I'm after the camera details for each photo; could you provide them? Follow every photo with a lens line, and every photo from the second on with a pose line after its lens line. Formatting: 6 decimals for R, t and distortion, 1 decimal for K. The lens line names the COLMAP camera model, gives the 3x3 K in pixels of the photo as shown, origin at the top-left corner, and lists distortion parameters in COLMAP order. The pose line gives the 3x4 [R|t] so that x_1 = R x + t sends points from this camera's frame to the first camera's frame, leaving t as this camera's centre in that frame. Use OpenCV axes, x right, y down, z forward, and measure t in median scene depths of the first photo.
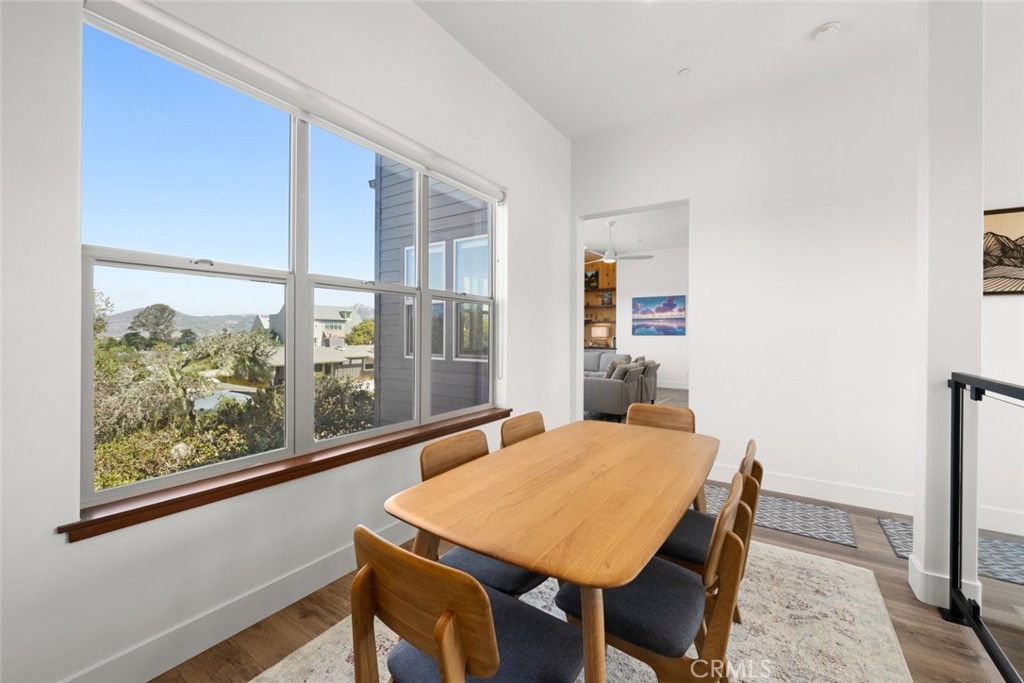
lens RADIAL K [[415.4, 0, 516.4], [0, 415.4, 334.6], [0, 0, 1]] dist [0.000343, 0.000022]
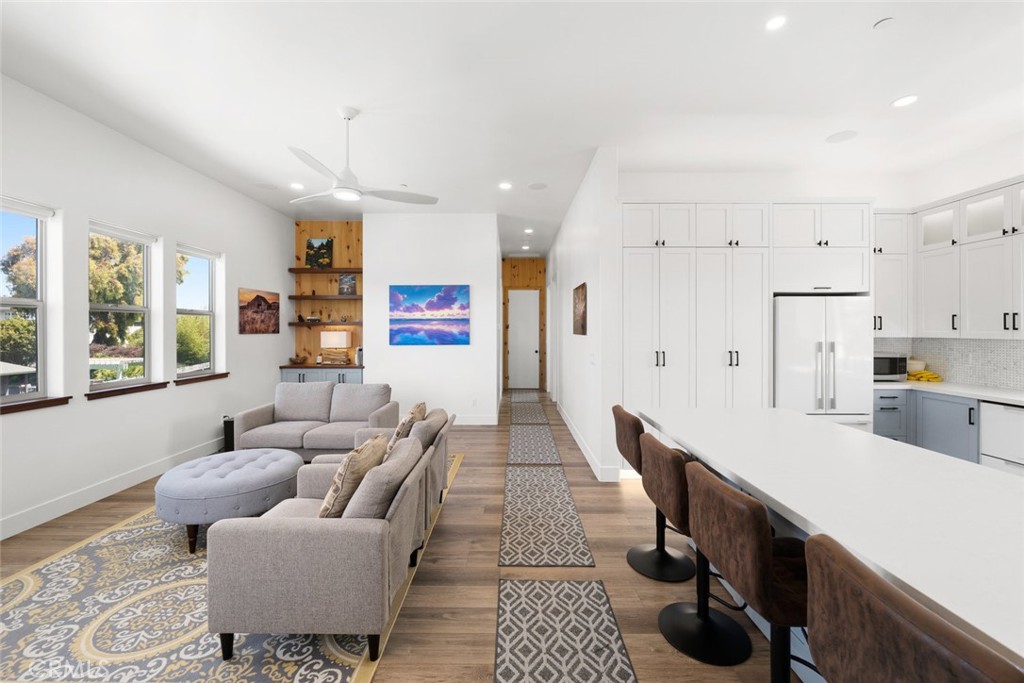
lens RADIAL K [[406.3, 0, 512.4], [0, 406.3, 330.6], [0, 0, 1]] dist [-0.002799, -0.000384]
pose [[0.832896, -0.007896, 0.553373, 0.094424], [0.006428, 0.999969, 0.004594, -0.021955], [-0.553392, -0.000269, 0.832921, 0.388929]]
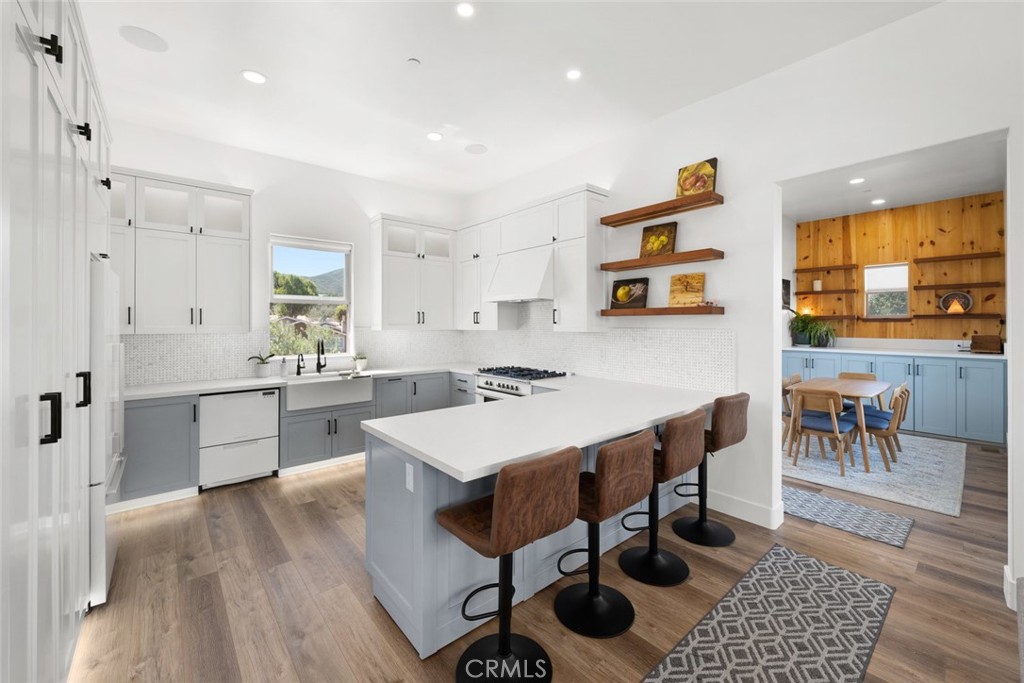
lens RADIAL K [[410.8, 0, 517.9], [0, 410.8, 321.2], [0, 0, 1]] dist [-0.004812, -0.000322]
pose [[-0.963374, -0.002877, 0.268146, 0.259789], [-0.003729, 0.999989, -0.002670, -0.021139], [-0.268136, -0.003572, -0.963375, 0.713943]]
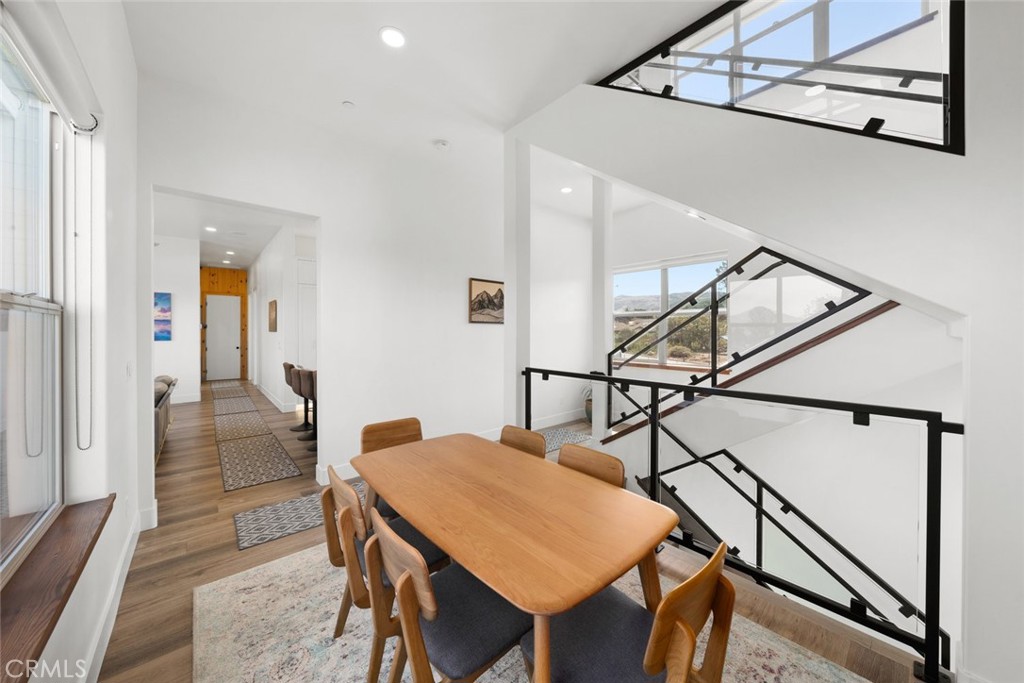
lens RADIAL K [[363.5, 0, 528.2], [0, 363.5, 330.4], [0, 0, 1]] dist [-0.005226, -0.000008]
pose [[0.244830, -0.003653, 0.969559, -0.123145], [0.002728, 0.999992, 0.003079, -0.017642], [-0.969562, 0.001891, 0.244838, 0.104184]]
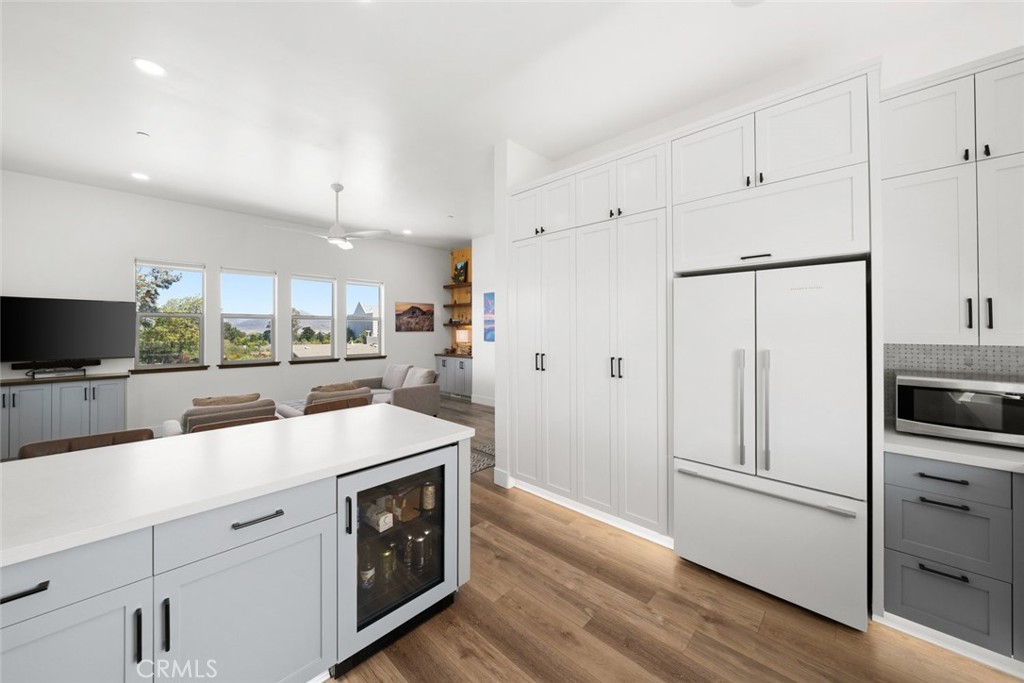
lens RADIAL K [[368.5, 0, 521.3], [0, 368.5, 326.2], [0, 0, 1]] dist [-0.006142, -0.000002]
pose [[0.986525, -0.009135, -0.163353, 0.461614], [0.007729, 0.999927, -0.009242, -0.019649], [0.163425, 0.007855, 0.986524, 0.326132]]
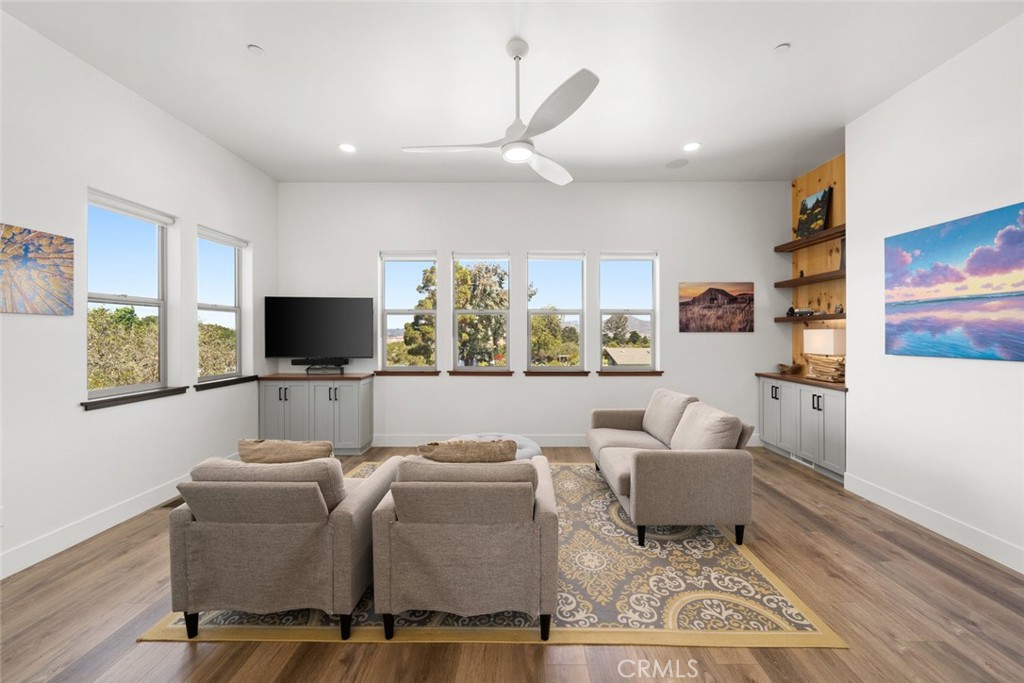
lens RADIAL K [[382.2, 0, 517.4], [0, 382.2, 333.0], [0, 0, 1]] dist [-0.002525, -0.000171]
pose [[0.548127, -0.006925, -0.836366, 0.369359], [0.003499, 0.999976, -0.005986, -0.014217], [0.836388, 0.000355, 0.548138, 0.600150]]
